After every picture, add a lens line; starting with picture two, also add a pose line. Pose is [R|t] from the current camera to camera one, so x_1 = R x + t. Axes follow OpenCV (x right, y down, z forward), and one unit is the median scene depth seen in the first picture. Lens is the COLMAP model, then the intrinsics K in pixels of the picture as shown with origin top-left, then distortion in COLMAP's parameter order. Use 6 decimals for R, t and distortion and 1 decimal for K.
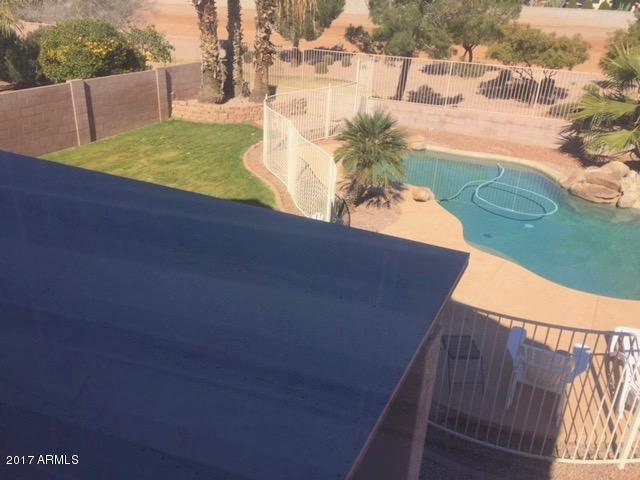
lens RADIAL K [[533.0, 0, 320.6], [0, 533.0, 236.3], [0, 0, 1]] dist [0.059709, -0.056541]
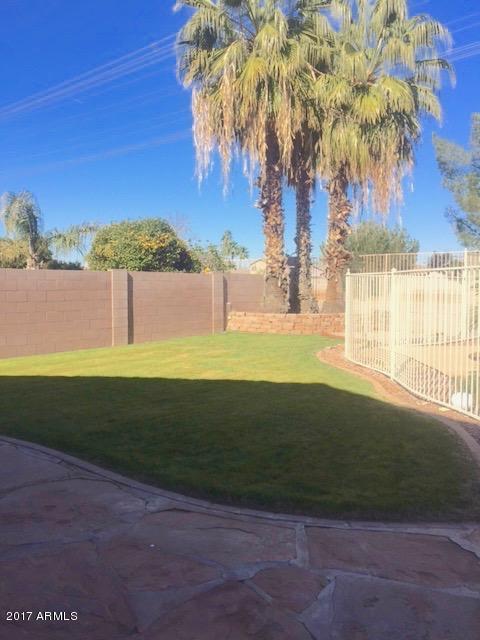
lens RADIAL K [[533.0, 0, 237.7], [0, 533.0, 322.8], [0, 0, 1]] dist [0.059709, -0.056541]
pose [[0.968110, -0.039607, -0.247375, -0.057563], [-0.054369, 0.930674, -0.361787, 0.063043], [0.244555, 0.363699, 0.898842, 0.262378]]
